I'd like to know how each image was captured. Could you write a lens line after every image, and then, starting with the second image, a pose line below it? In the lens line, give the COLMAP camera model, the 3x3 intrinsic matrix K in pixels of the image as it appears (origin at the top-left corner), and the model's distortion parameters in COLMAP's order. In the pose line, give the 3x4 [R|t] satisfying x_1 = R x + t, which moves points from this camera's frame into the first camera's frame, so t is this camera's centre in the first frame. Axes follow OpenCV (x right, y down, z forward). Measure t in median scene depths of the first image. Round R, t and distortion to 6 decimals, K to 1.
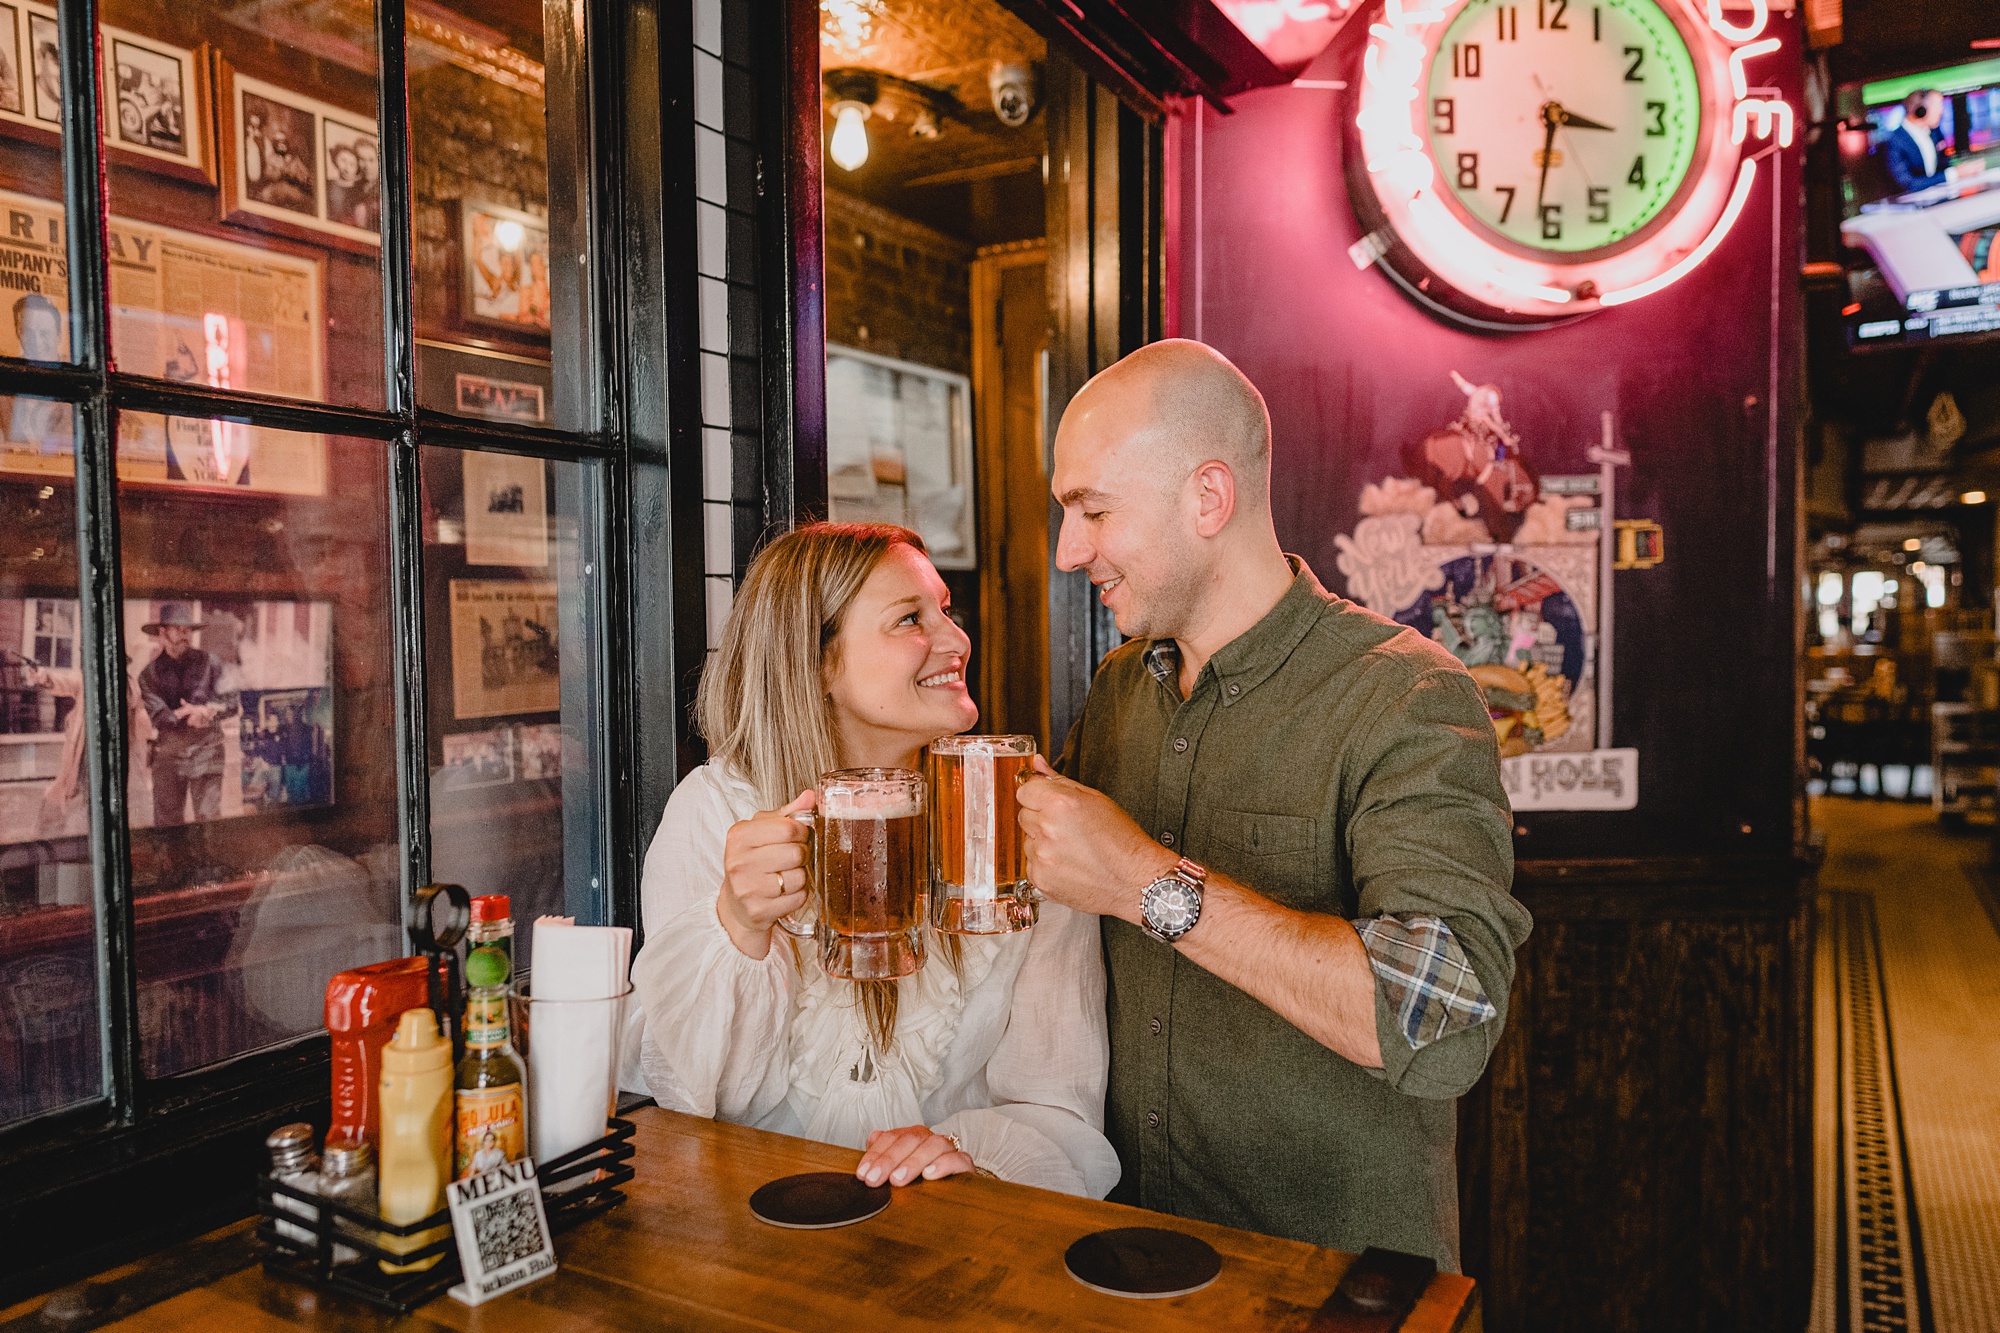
lens RADIAL K [[1426.3, 0, 991.7], [0, 1426.3, 669.6], [0, 0, 1]] dist [-0.007185, -0.001190]
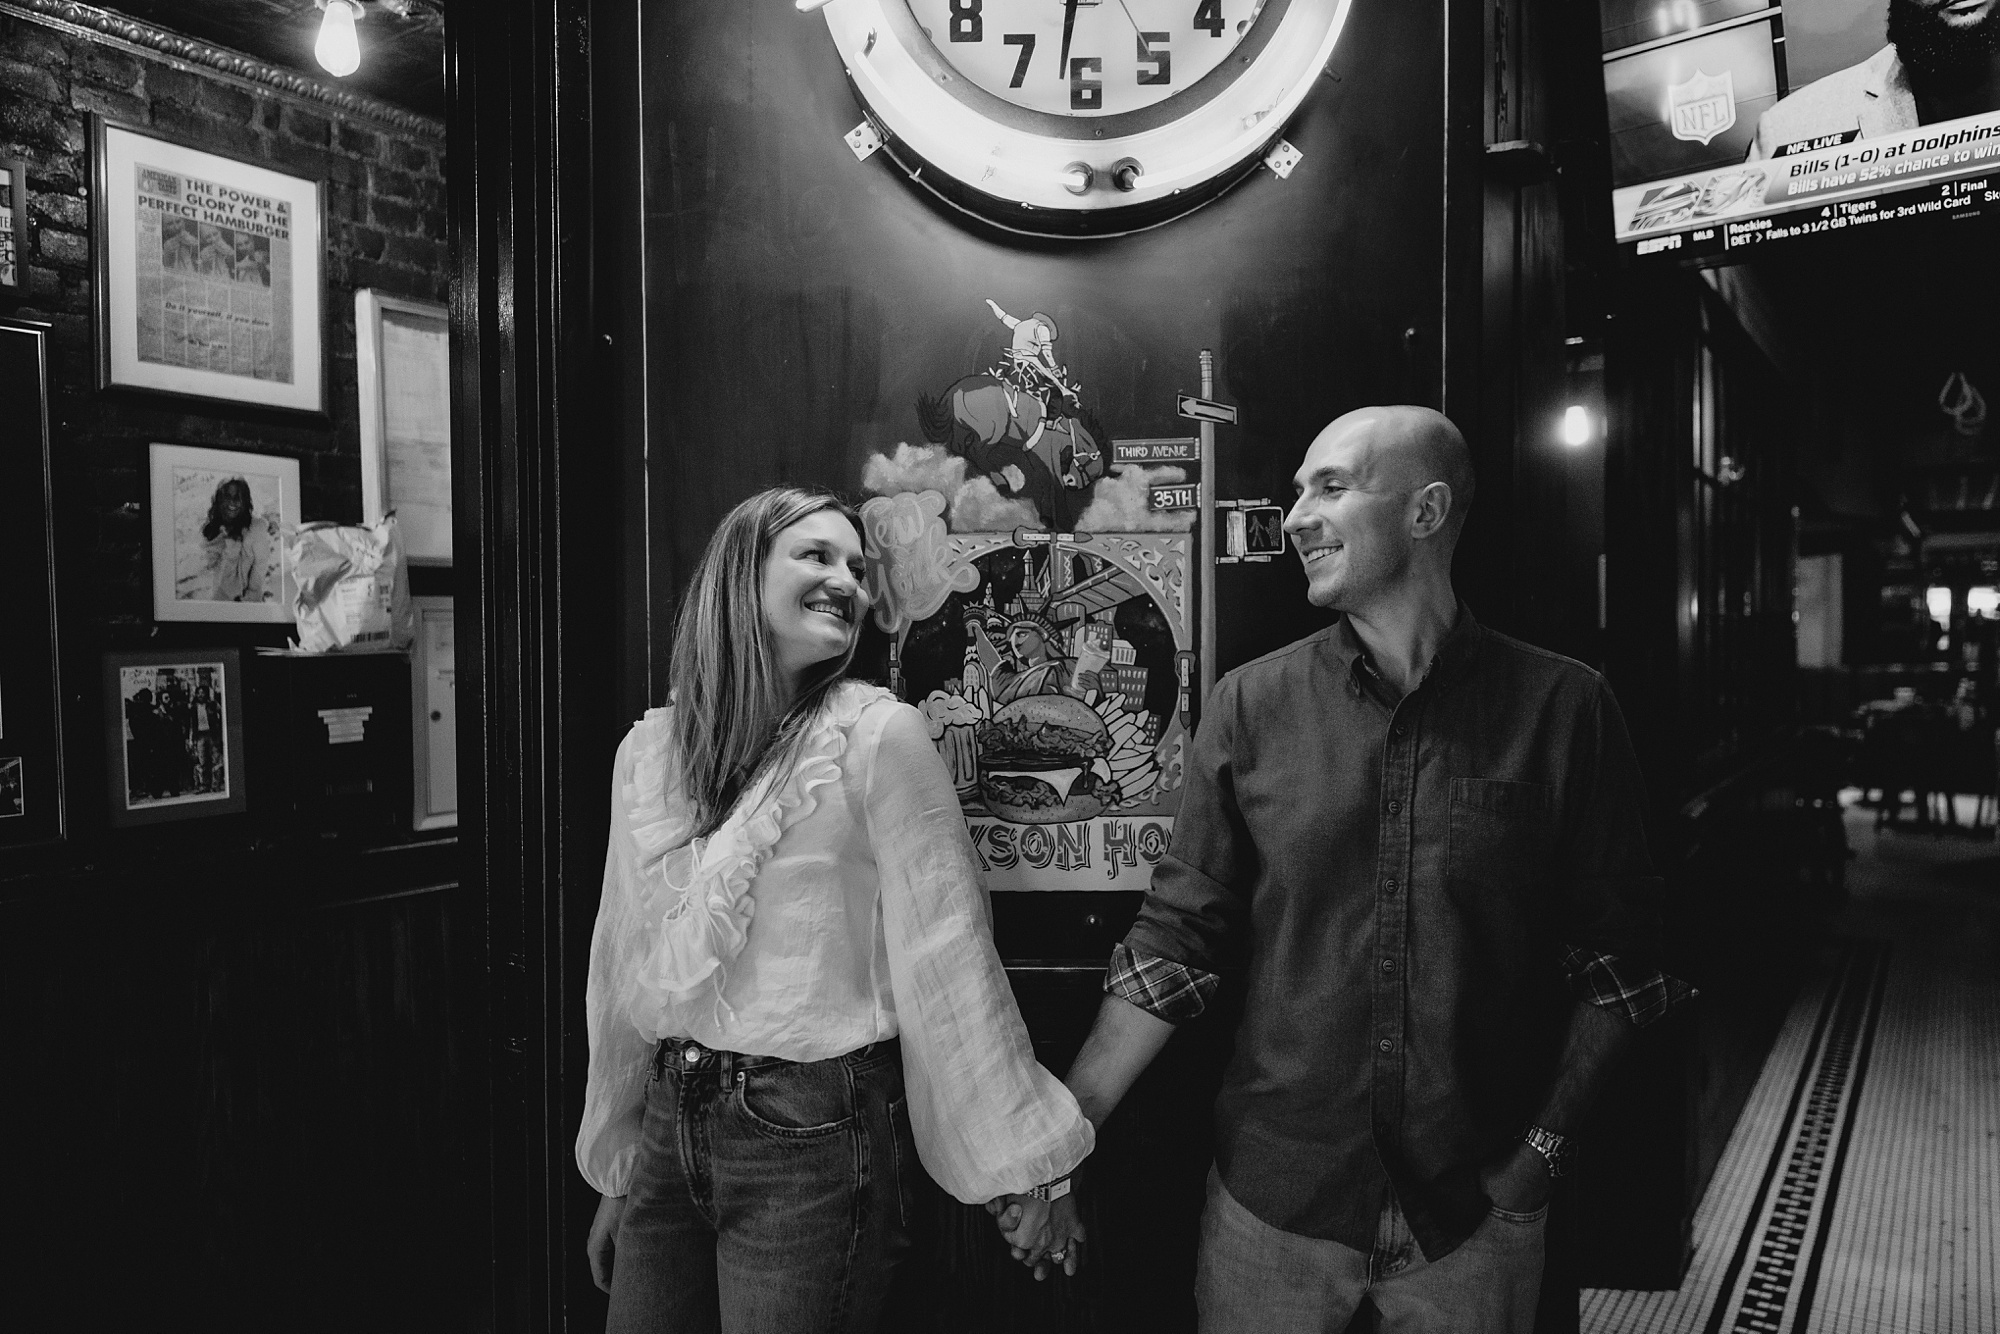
lens RADIAL K [[1368.2, 0, 992.5], [0, 1368.2, 670.0], [0, 0, 1]] dist [-0.003677, 0.003017]
pose [[0.996152, 0.005059, -0.087495, 0.387405], [-0.005577, 0.999968, -0.005676, -0.012070], [0.087464, 0.006142, 0.996149, 0.292045]]
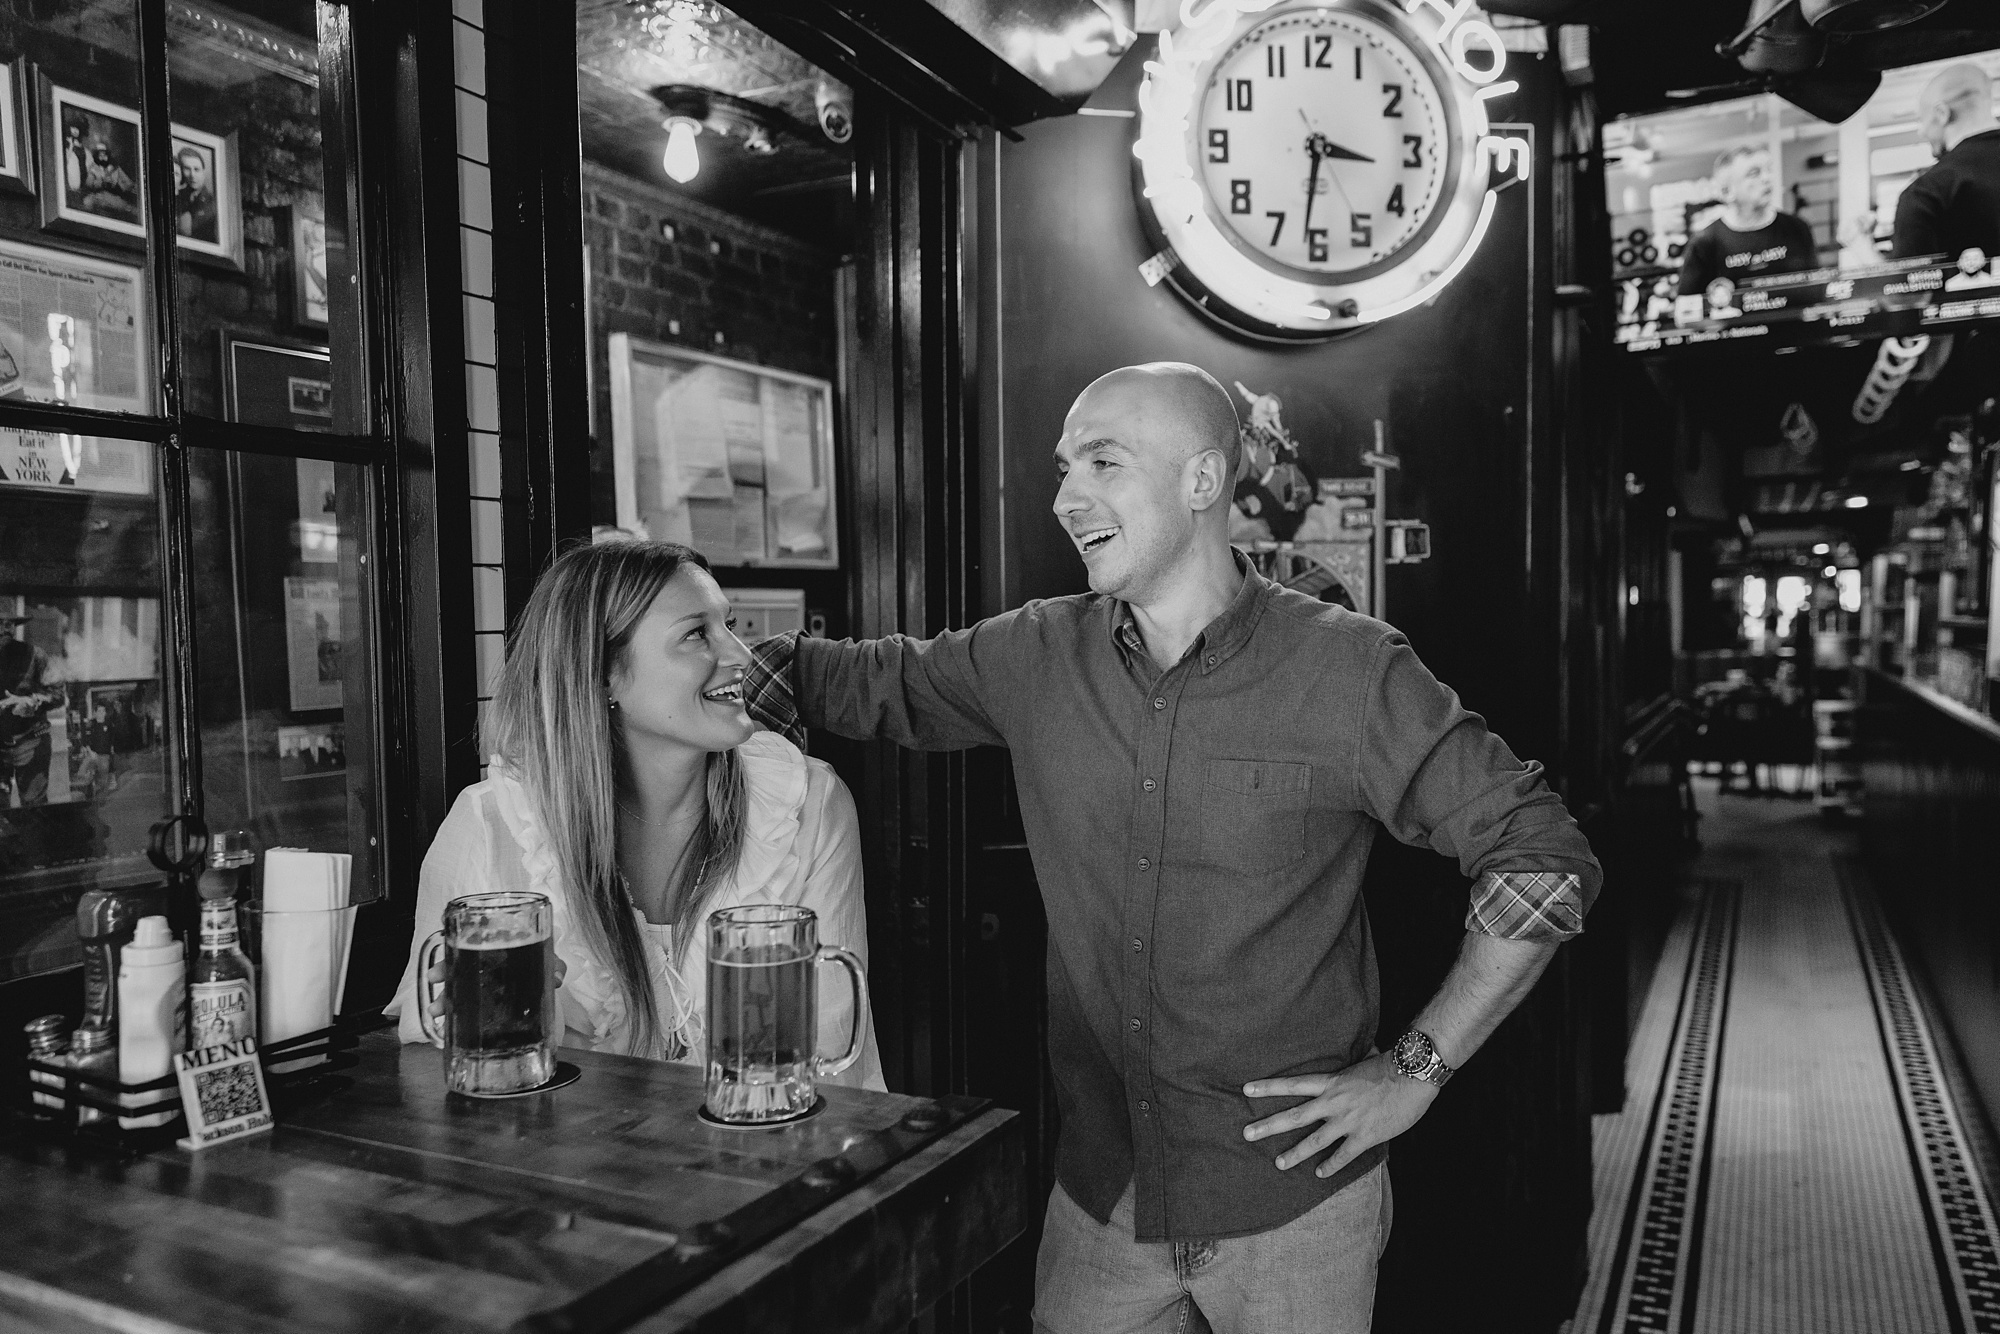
lens RADIAL K [[1470.8, 0, 1038.4], [0, 1470.8, 694.9], [0, 0, 1]] dist [-0.005822, -0.002189]
pose [[0.997539, -0.007645, 0.069696, 0.093600], [0.006933, 0.999921, 0.010450, 0.015787], [-0.069770, -0.009941, 0.997514, -0.104619]]
